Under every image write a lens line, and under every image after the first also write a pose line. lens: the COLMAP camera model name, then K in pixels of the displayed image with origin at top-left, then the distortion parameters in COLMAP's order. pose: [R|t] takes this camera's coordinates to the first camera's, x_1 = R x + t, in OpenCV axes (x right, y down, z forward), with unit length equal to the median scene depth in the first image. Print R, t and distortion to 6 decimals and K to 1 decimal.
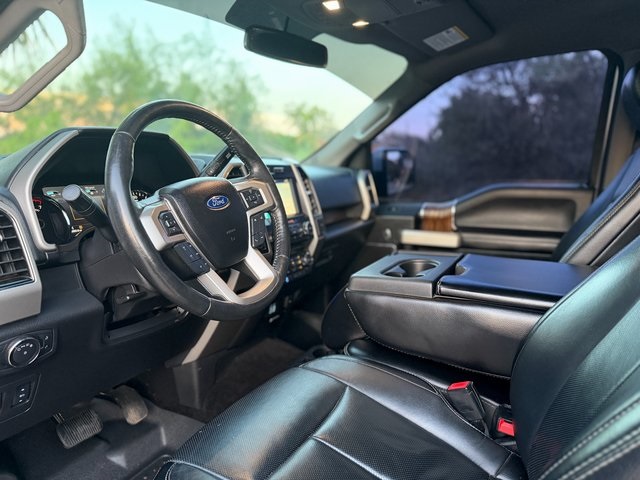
lens RADIAL K [[447.7, 0, 320.0], [0, 447.7, 240.0], [0, 0, 1]] dist [0.120745, -0.218405]
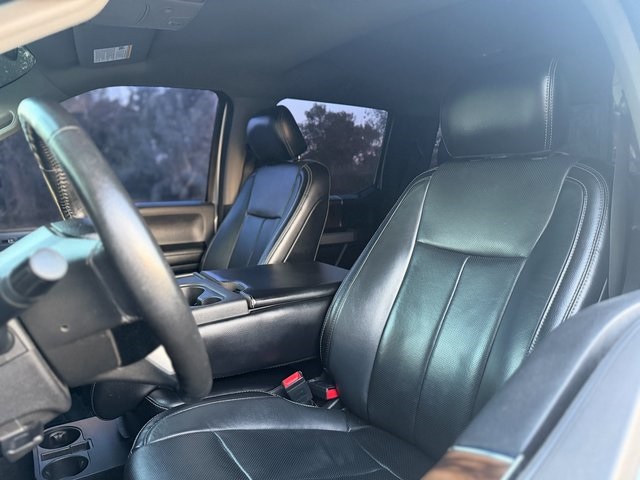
lens RADIAL K [[450.5, 0, 316.6], [0, 450.5, 237.9], [0, 0, 1]] dist [0.063916, -0.082035]
pose [[0.459149, -0.111254, 0.881365, -0.350798], [0.142073, 0.988553, 0.050771, -0.046797], [-0.876925, 0.101906, 0.469699, 0.196549]]
